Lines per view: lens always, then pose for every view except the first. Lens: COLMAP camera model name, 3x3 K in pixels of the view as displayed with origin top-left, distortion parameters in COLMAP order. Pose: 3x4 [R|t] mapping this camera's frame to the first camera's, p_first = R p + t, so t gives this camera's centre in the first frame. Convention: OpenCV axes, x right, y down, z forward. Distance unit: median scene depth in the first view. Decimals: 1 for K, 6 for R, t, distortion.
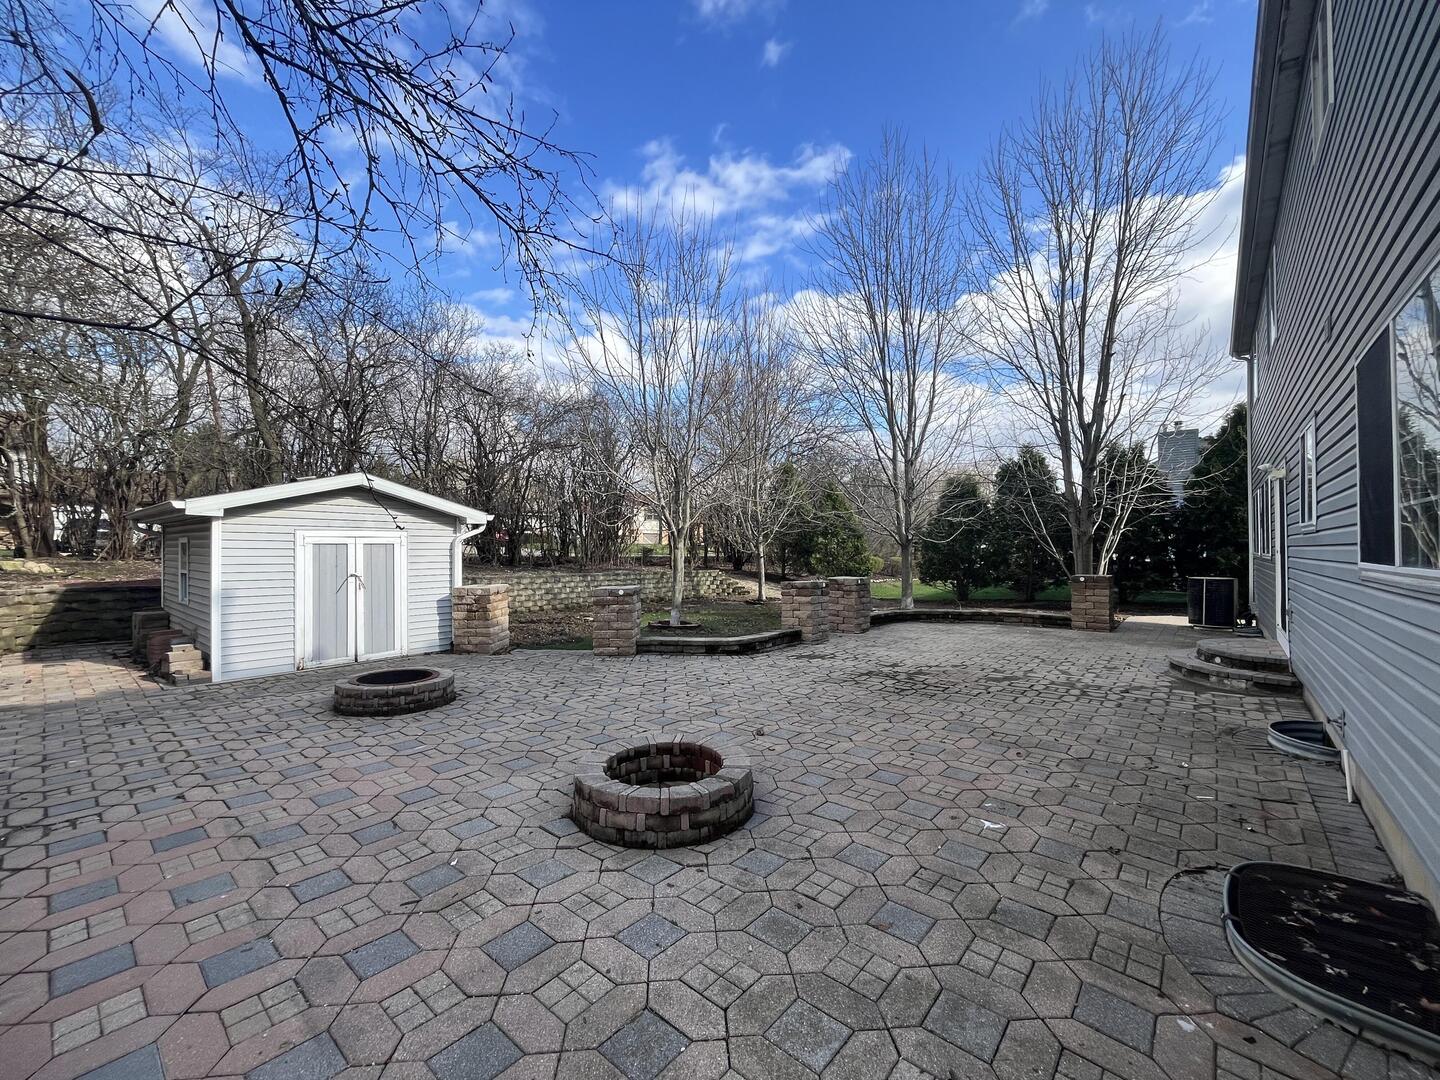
lens RADIAL K [[581.2, 0, 715.8], [0, 581.2, 543.4], [0, 0, 1]] dist [-0.003524, -0.000158]
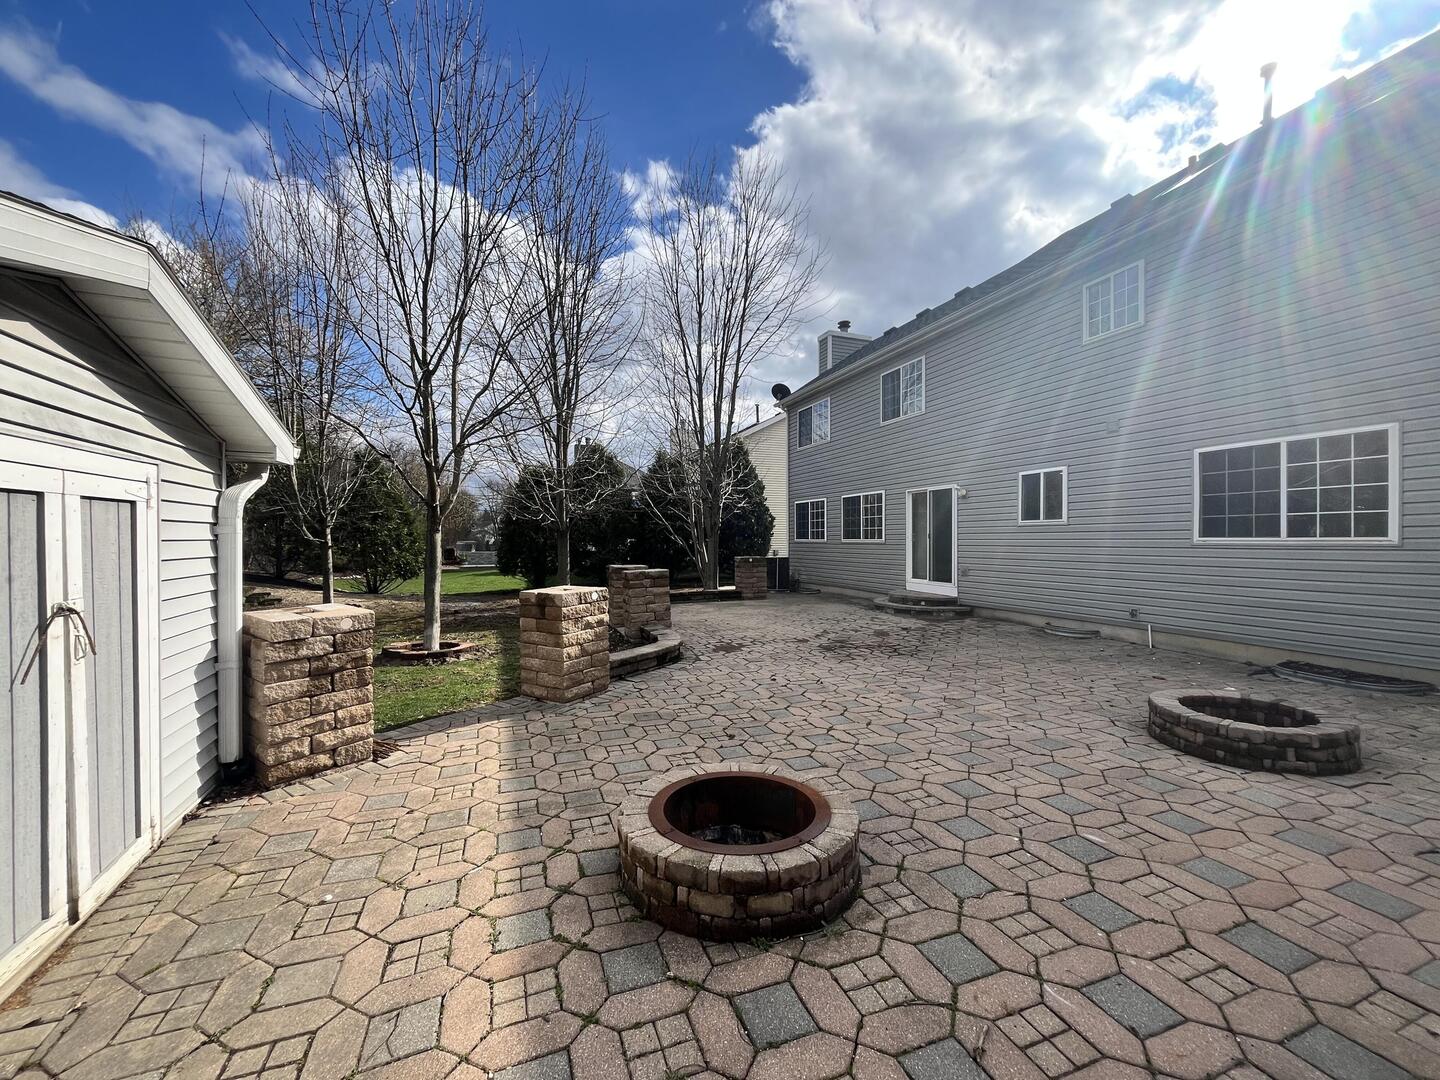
lens RADIAL K [[581.2, 0, 715.8], [0, 581.2, 543.4], [0, 0, 1]] dist [-0.003524, -0.000158]
pose [[0.484203, -0.003869, 0.874947, -0.974519], [-0.008819, 0.999918, 0.009301, 0.025557], [-0.874911, -0.012220, 0.484129, 0.825516]]
